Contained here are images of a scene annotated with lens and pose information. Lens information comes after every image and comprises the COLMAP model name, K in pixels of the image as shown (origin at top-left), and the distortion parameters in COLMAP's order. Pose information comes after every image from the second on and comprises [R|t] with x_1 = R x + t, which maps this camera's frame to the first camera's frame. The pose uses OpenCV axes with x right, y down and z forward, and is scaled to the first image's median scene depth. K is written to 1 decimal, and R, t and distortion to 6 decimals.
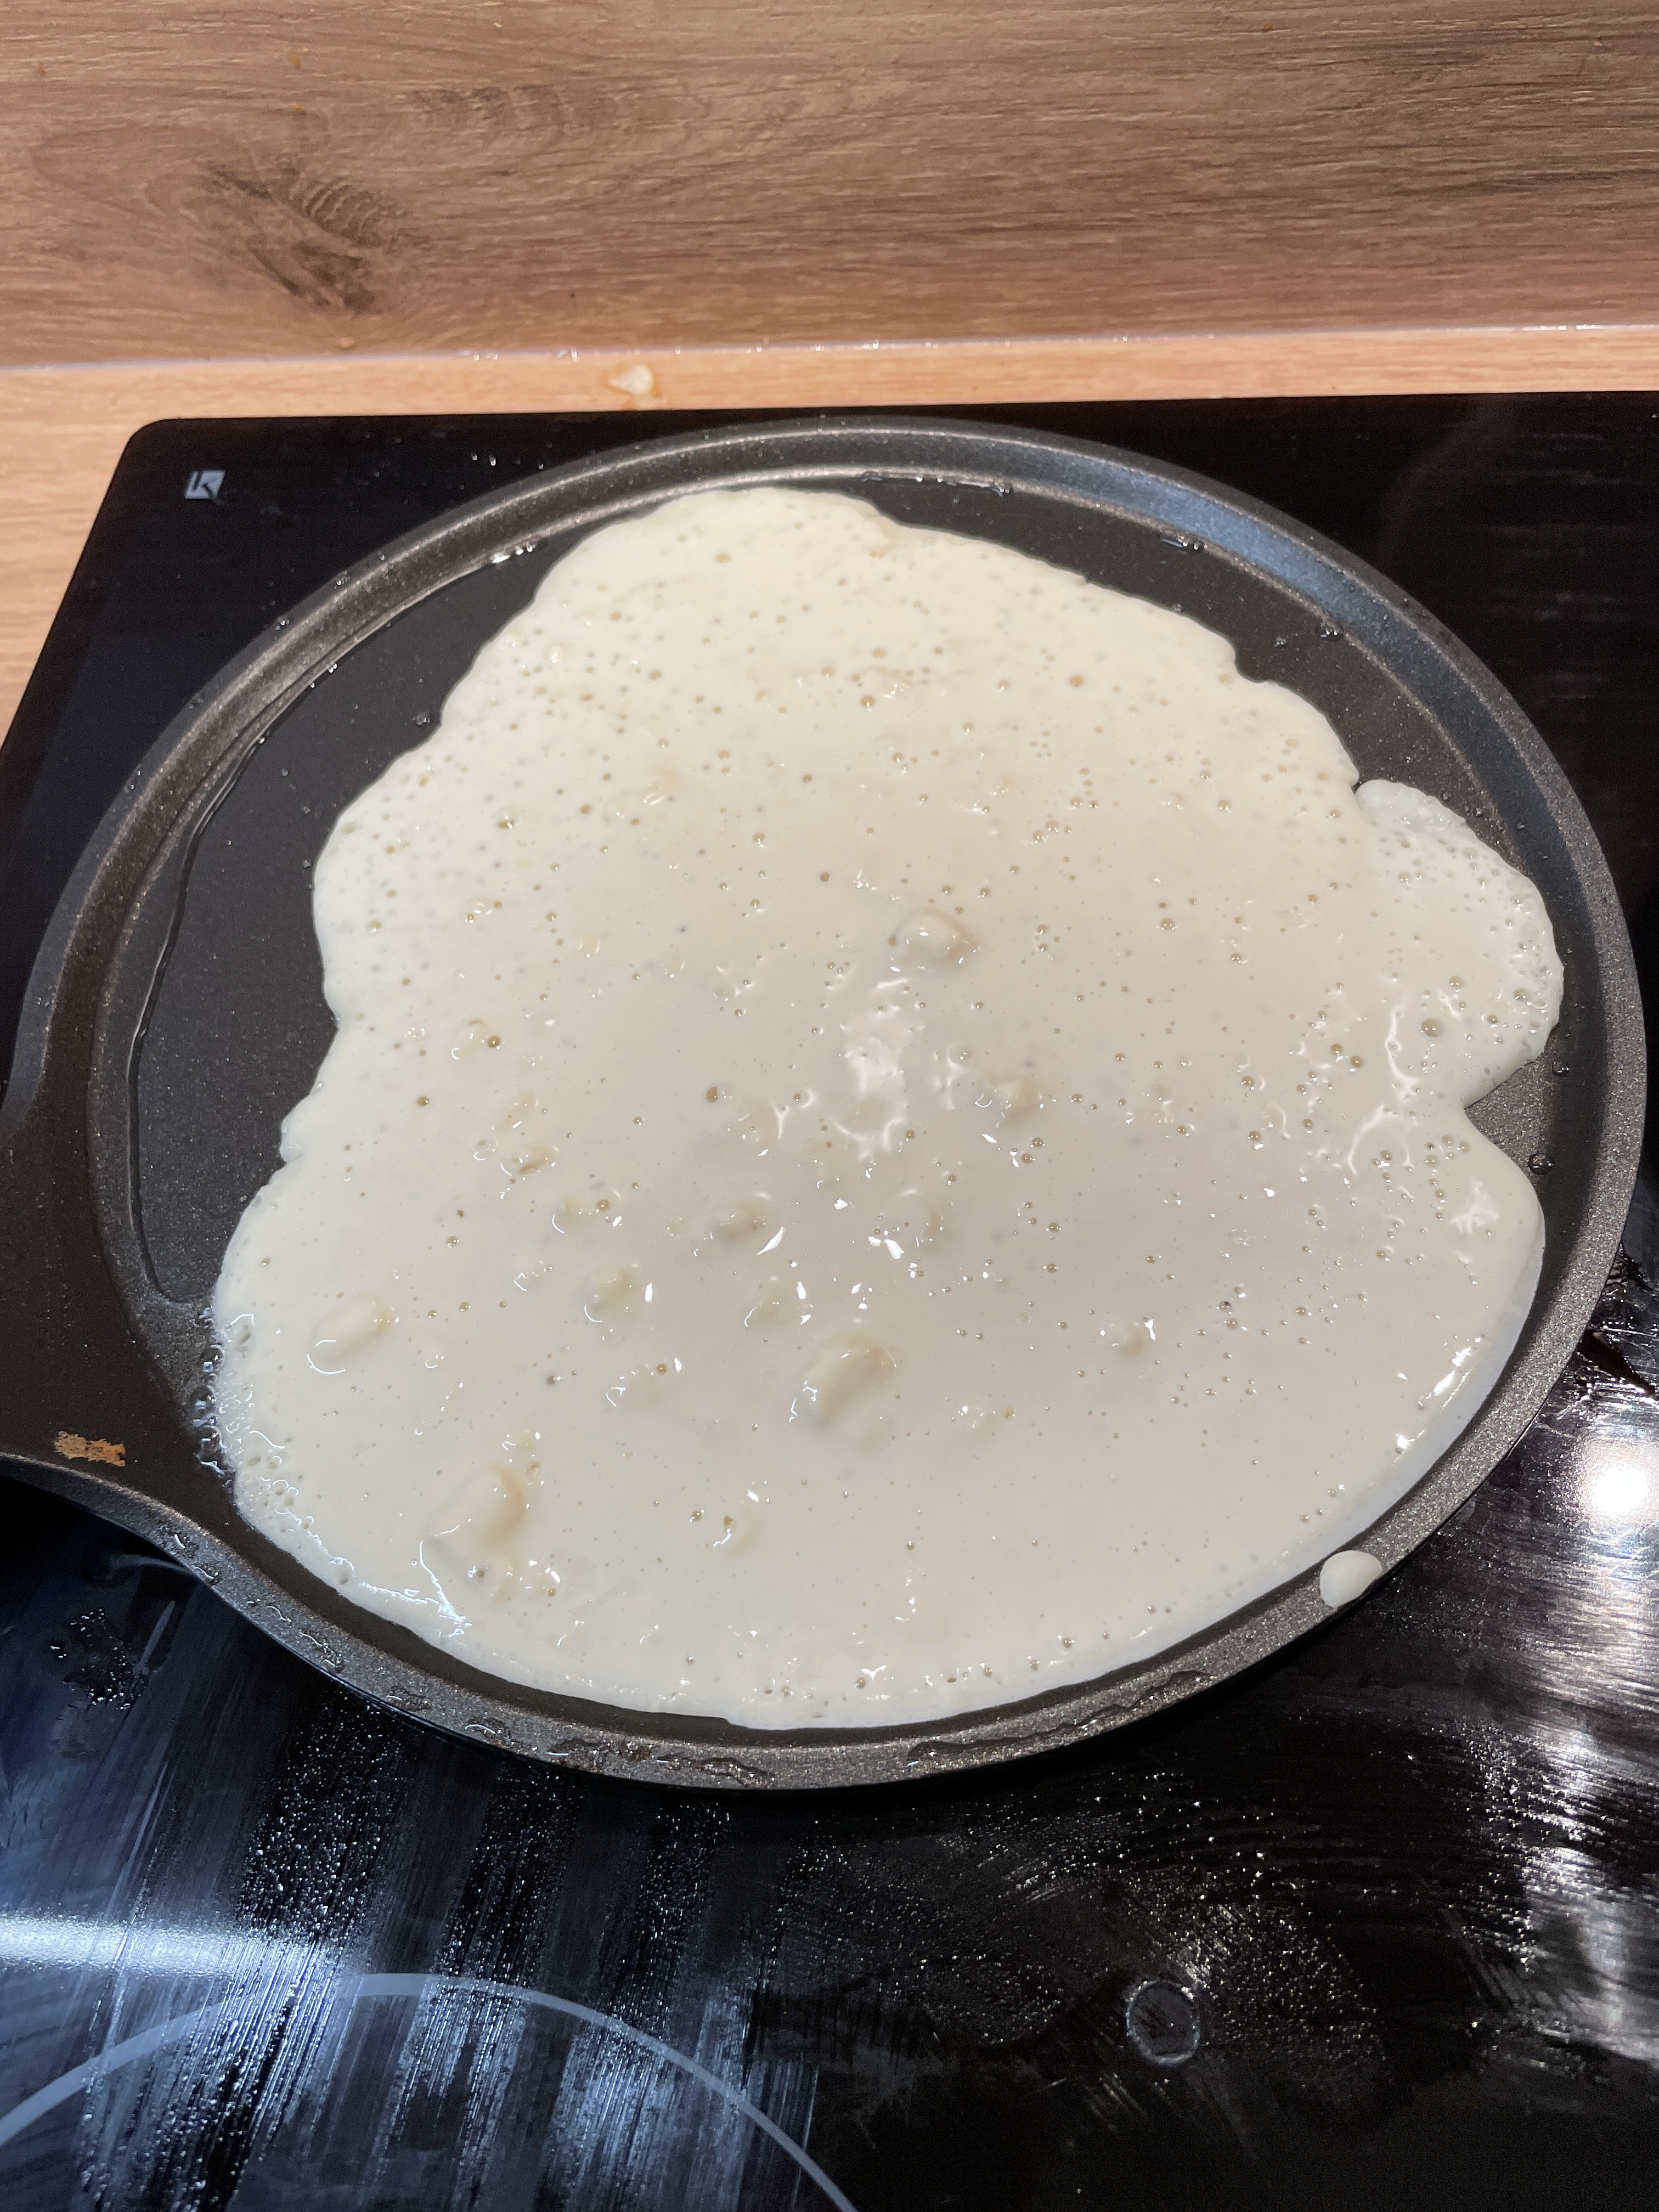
lens RADIAL K [[1722.1, 0, 829.5], [0, 1722.1, 1106.0], [0, 0, 1]] dist [0.087429, -0.127830]
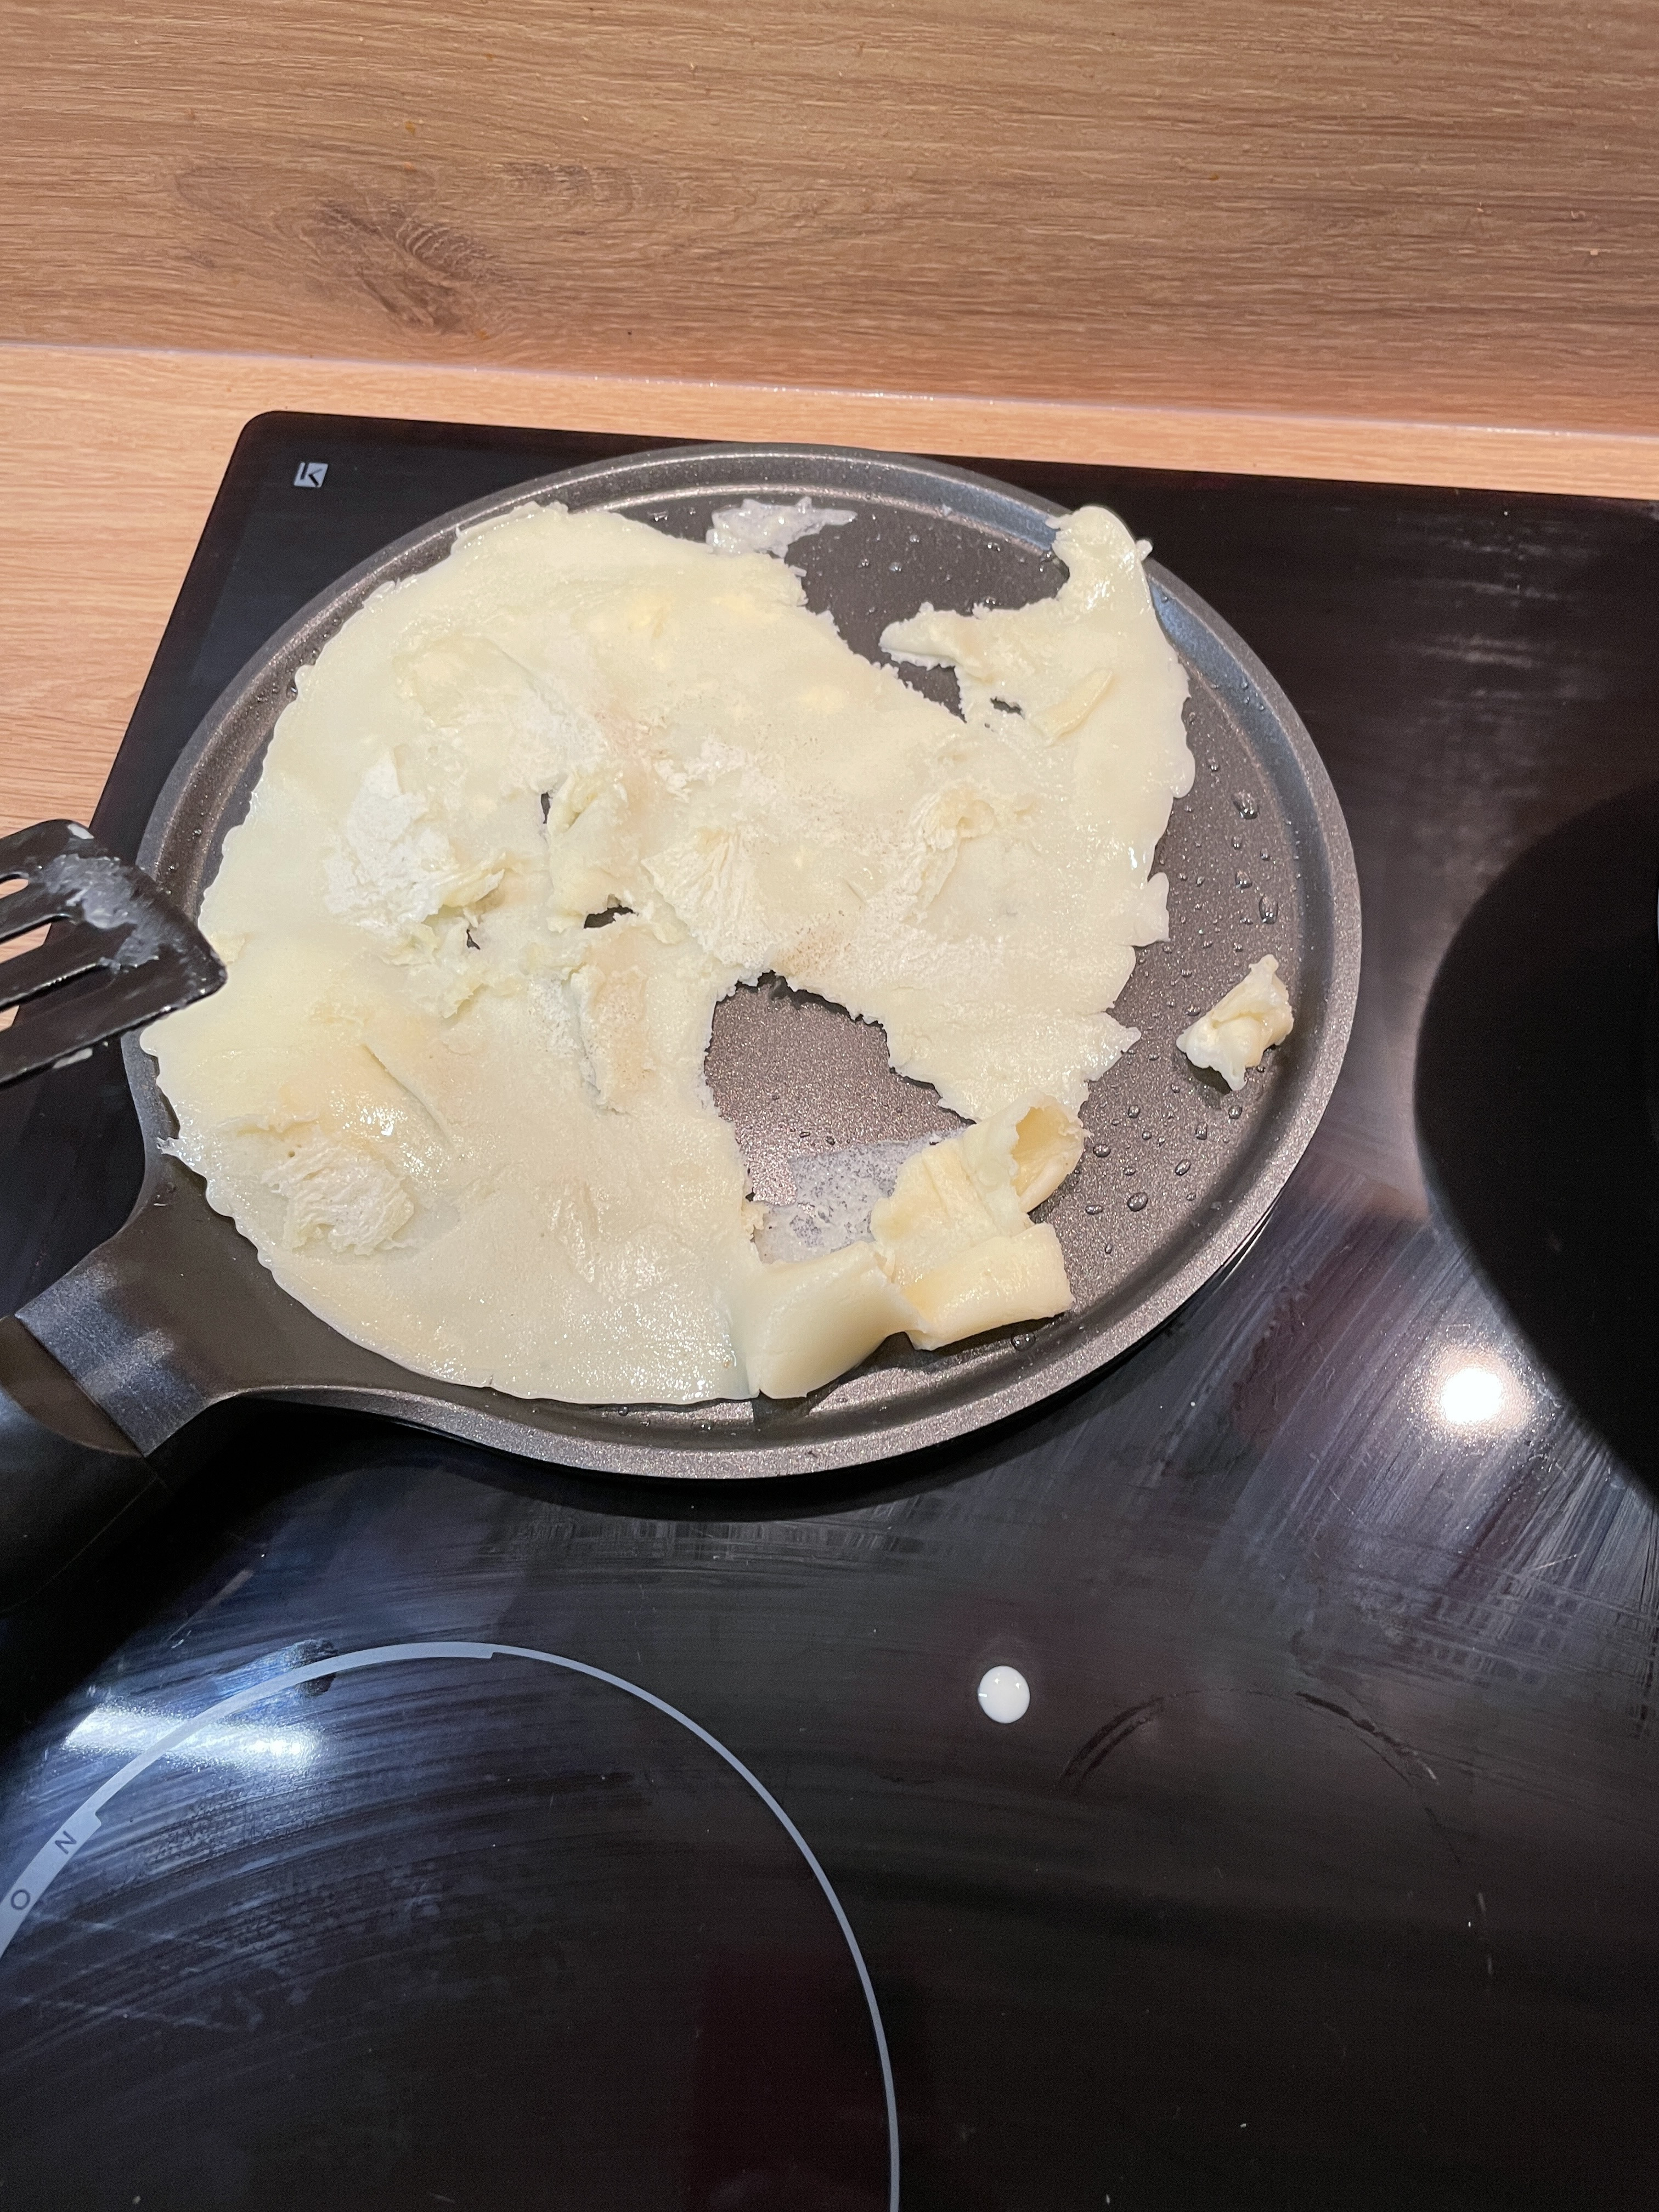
lens RADIAL K [[1709.5, 0, 857.5], [0, 1709.5, 1102.0], [0, 0, 1]] dist [0.061058, -0.094139]
pose [[0.997443, 0.059685, 0.039308, -0.007857], [-0.061653, 0.996798, 0.050926, -0.013641], [-0.036142, -0.053220, 0.997929, -0.213654]]
